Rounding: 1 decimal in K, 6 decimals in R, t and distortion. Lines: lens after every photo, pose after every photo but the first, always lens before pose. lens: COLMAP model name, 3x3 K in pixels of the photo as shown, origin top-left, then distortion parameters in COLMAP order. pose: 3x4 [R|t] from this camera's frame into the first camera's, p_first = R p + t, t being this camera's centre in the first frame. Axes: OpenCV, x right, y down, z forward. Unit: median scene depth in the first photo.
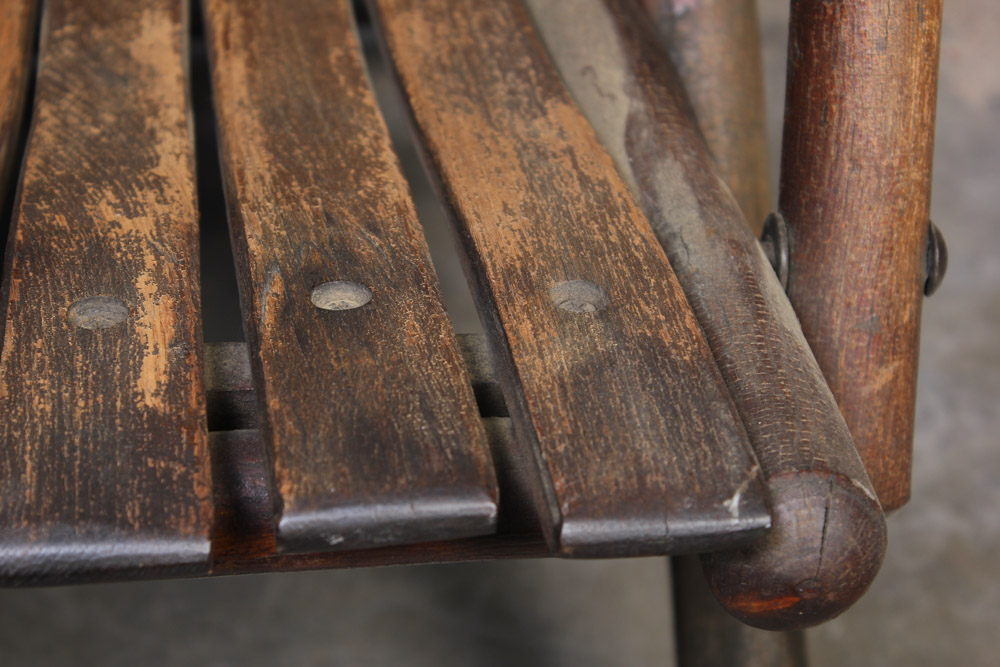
lens RADIAL K [[2419.7, 0, 504.3], [0, 2419.7, 333.8], [0, 0, 1]] dist [0.088081, 0.000000]
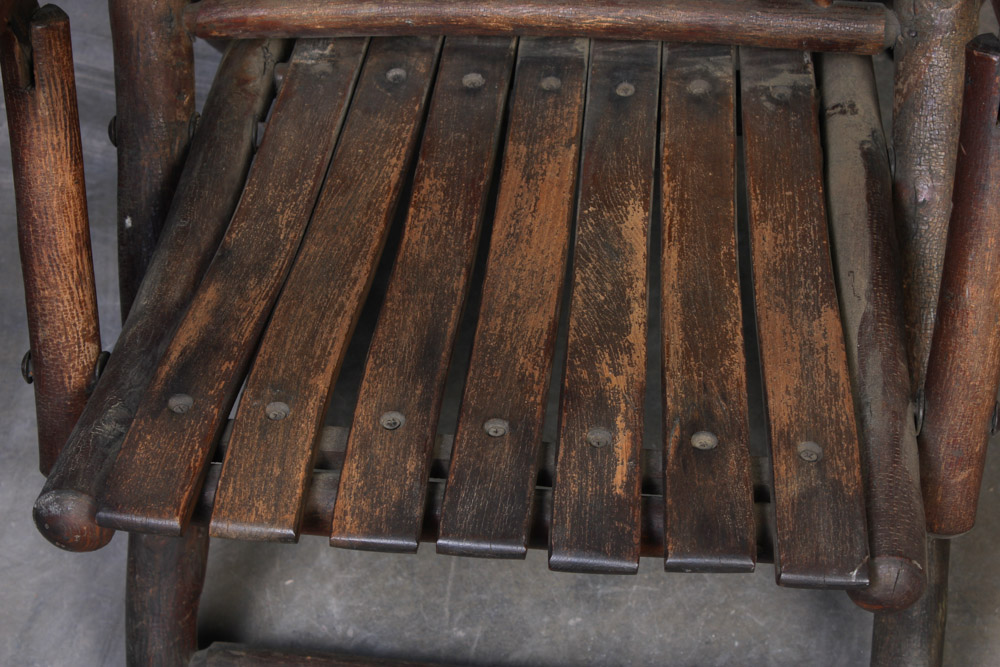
lens RADIAL K [[2317.7, 0, 498.8], [0, 2317.7, 331.6], [0, 0, 1]] dist [0.078630, 0.000000]
pose [[0.979061, 0.114852, -0.168075, 0.094906], [-0.078509, 0.974803, 0.208794, -0.537341], [0.187820, -0.191227, 0.963408, -1.082326]]
